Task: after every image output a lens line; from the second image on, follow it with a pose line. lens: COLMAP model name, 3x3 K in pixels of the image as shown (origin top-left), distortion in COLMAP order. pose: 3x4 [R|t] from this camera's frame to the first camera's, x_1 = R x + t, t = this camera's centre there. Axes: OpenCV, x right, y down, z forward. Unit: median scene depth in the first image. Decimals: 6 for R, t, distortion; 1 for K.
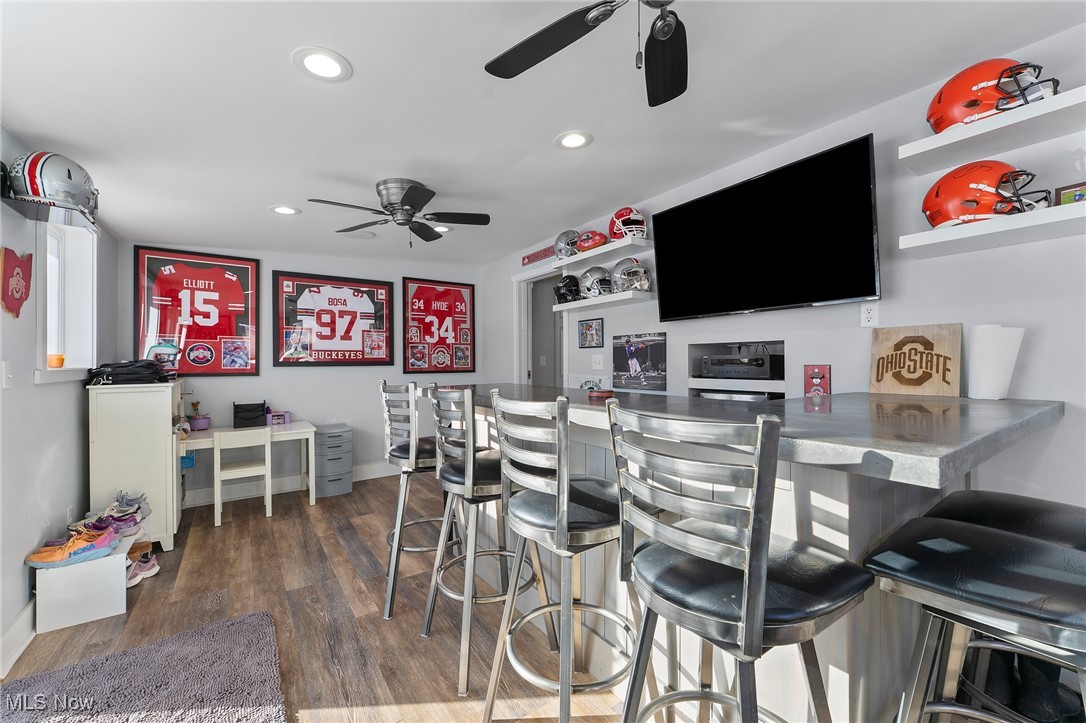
lens RADIAL K [[435.1, 0, 544.1], [0, 435.1, 361.3], [0, 0, 1]] dist [-0.003868, 0.000114]
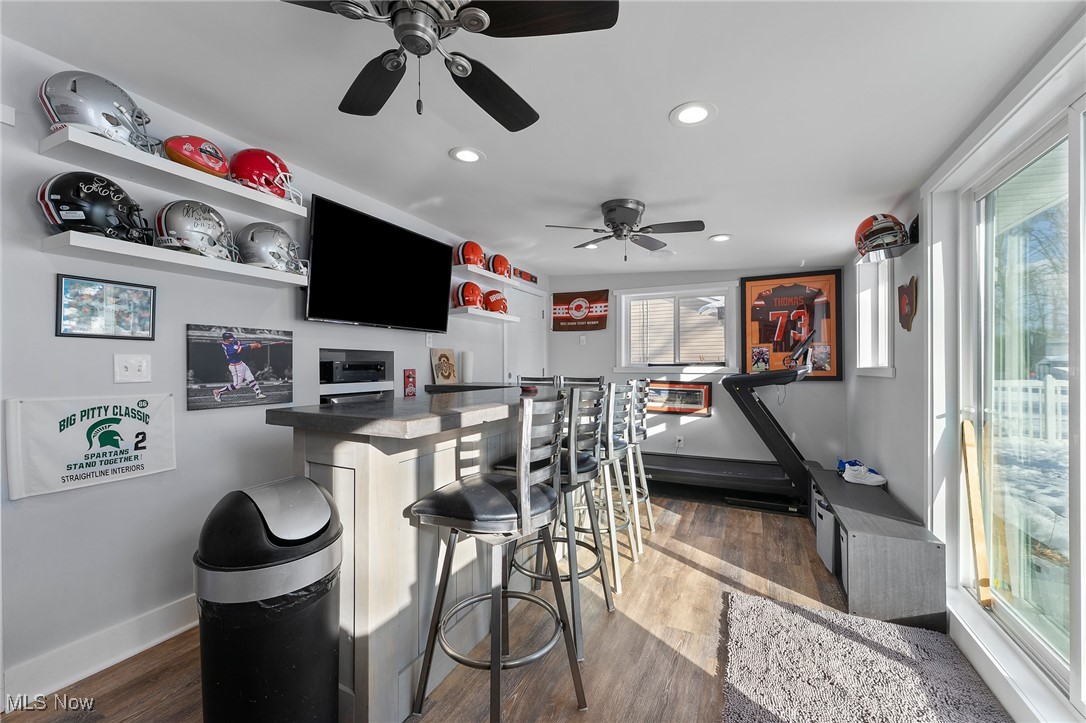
lens RADIAL K [[435.1, 0, 546.7], [0, 435.1, 362.1], [0, 0, 1]] dist [-0.003868, 0.000114]
pose [[-0.495131, 0.013403, 0.868715, -0.717726], [0.002742, 0.999900, -0.013864, 0.004496], [-0.868814, -0.004482, -0.495119, 1.037797]]
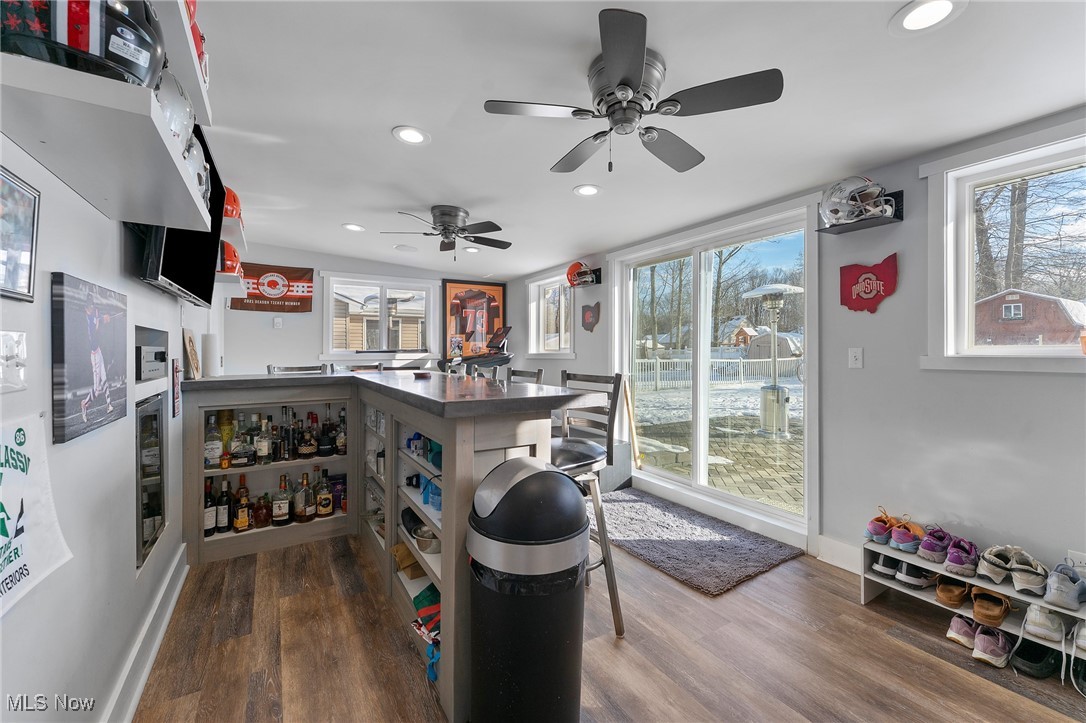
lens RADIAL K [[435.1, 0, 547.6], [0, 435.1, 355.0], [0, 0, 1]] dist [-0.003868, 0.000114]
pose [[-0.998459, 0.008430, 0.054847, -0.232118], [0.008826, 0.999937, 0.006981, 0.000468], [-0.054785, 0.007454, -0.998470, 1.531201]]
